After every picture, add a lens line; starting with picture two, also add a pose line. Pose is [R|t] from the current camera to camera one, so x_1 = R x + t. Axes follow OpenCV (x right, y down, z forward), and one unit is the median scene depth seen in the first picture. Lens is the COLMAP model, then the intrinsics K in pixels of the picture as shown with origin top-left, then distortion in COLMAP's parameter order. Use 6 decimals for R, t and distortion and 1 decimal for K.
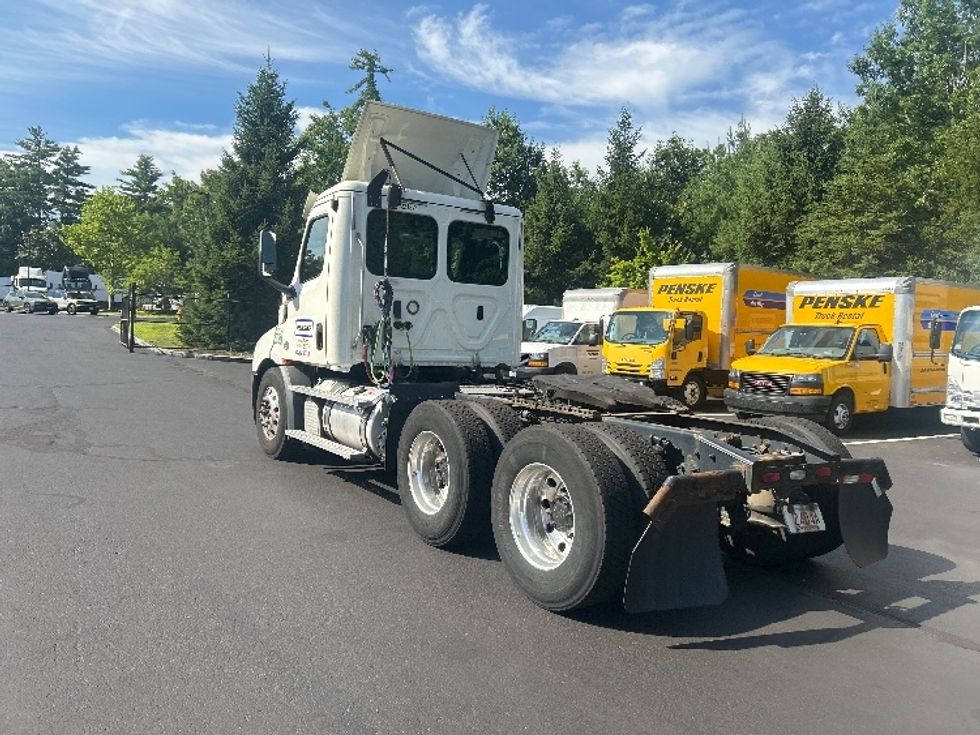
lens RADIAL K [[746.0, 0, 494.0], [0, 746.0, 387.1], [0, 0, 1]] dist [0.062199, -0.063856]
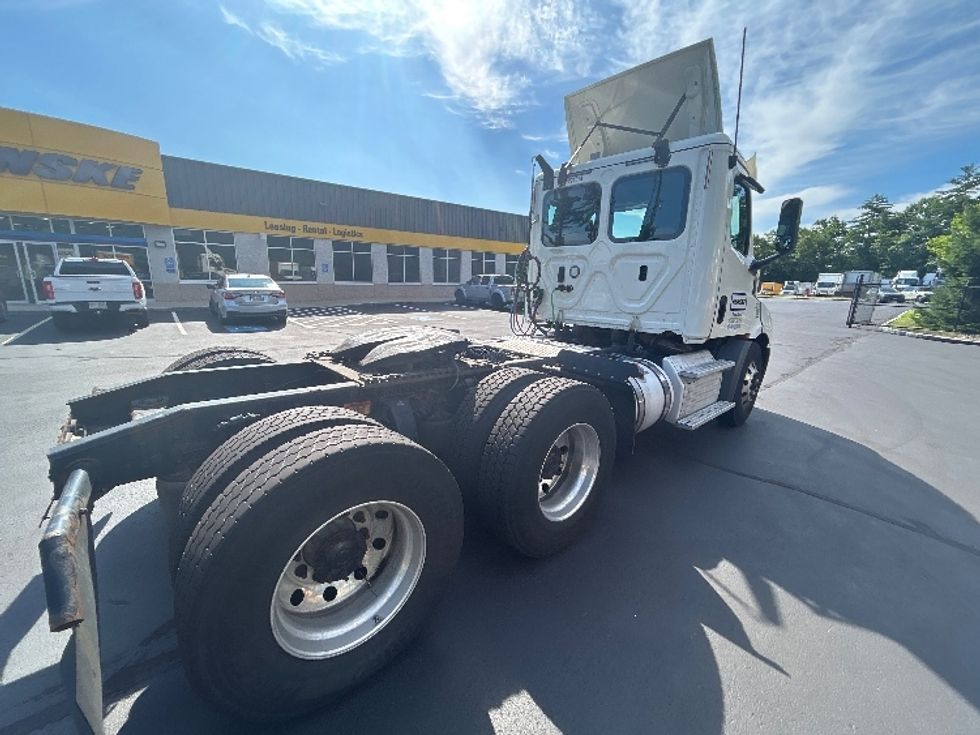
lens RADIAL K [[397.2, 0, 489.2], [0, 397.2, 375.3], [0, 0, 1]] dist [-0.000141, 0.001215]
pose [[0.120082, 0.181697, -0.975995, 0.208387], [-0.106900, 0.979759, 0.169246, -0.016762], [0.986992, 0.084011, 0.137075, 0.336051]]
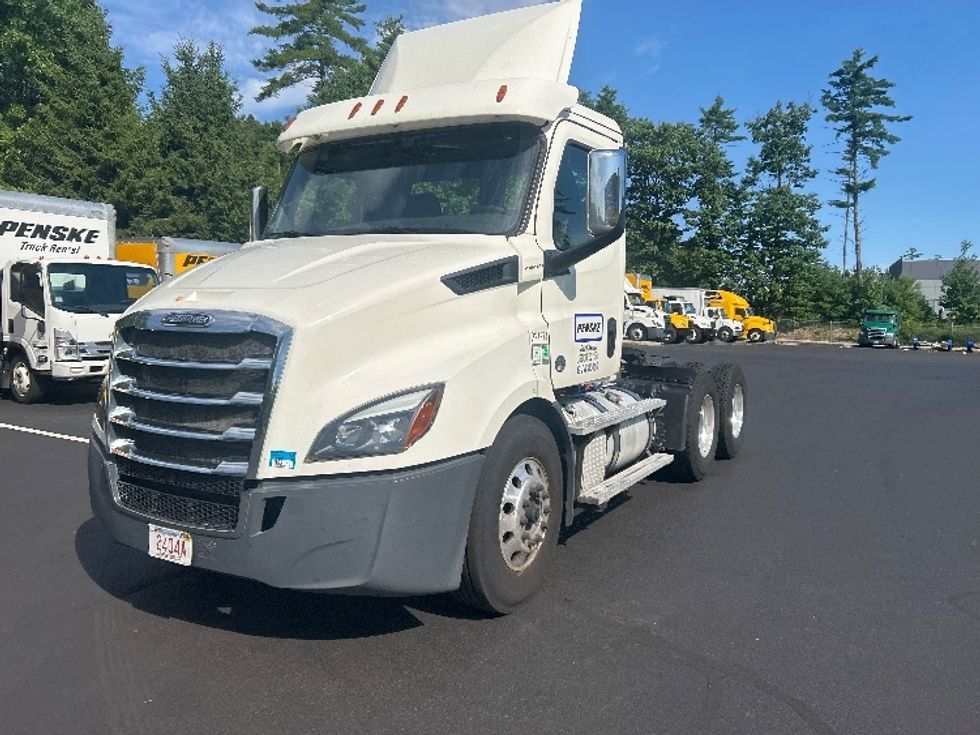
lens RADIAL K [[746.0, 0, 491.4], [0, 746.0, 361.4], [0, 0, 1]] dist [0.062199, -0.063856]
pose [[-0.425853, -0.116657, 0.897240, -0.391905], [0.034001, 0.988890, 0.144711, -0.072354], [-0.904153, 0.092133, -0.417155, 0.673557]]
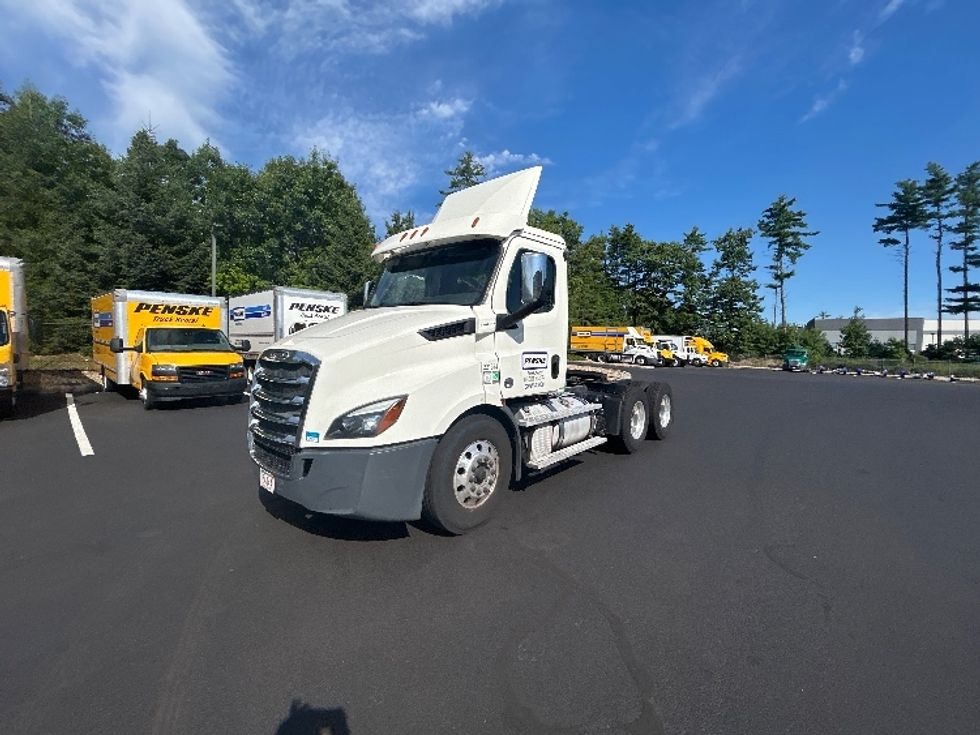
lens RADIAL K [[397.2, 0, 488.7], [0, 397.2, 362.2], [0, 0, 1]] dist [-0.000141, 0.001215]
pose [[-0.239434, -0.095061, 0.966248, -0.383947], [0.042329, 0.993227, 0.108204, -0.069671], [-0.969989, 0.066808, -0.233789, 0.600625]]
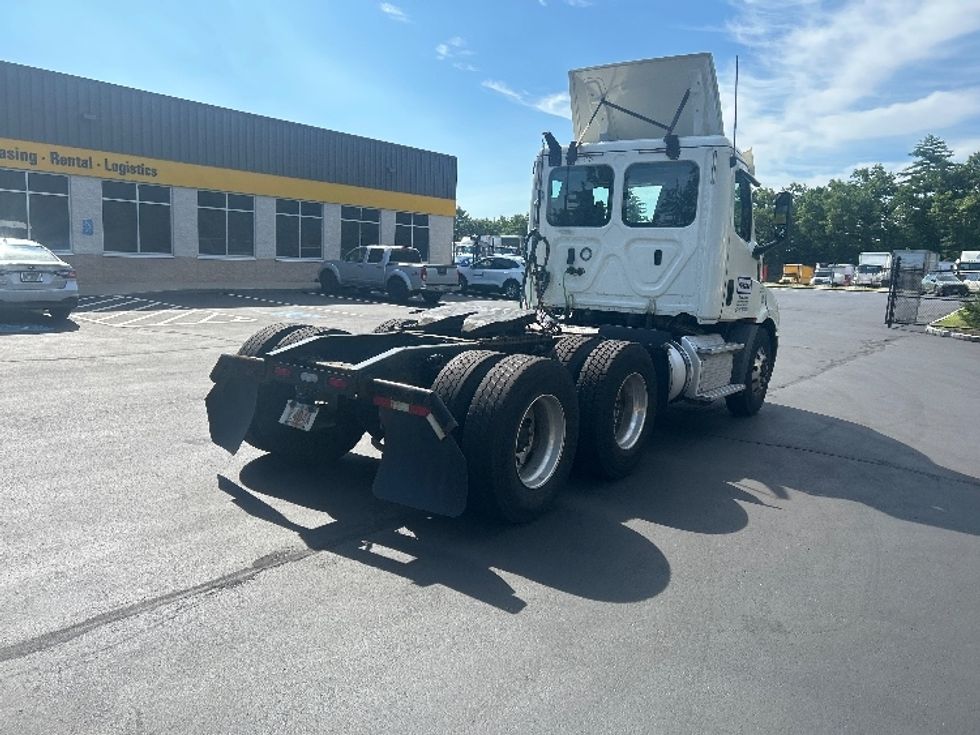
lens RADIAL K [[746.0, 0, 498.7], [0, 746.0, 390.8], [0, 0, 1]] dist [0.062199, -0.063856]
pose [[0.342877, 0.122973, -0.931297, 0.369408], [-0.108042, 0.989978, 0.090944, 0.002179], [0.933147, 0.069436, 0.352727, 0.215285]]
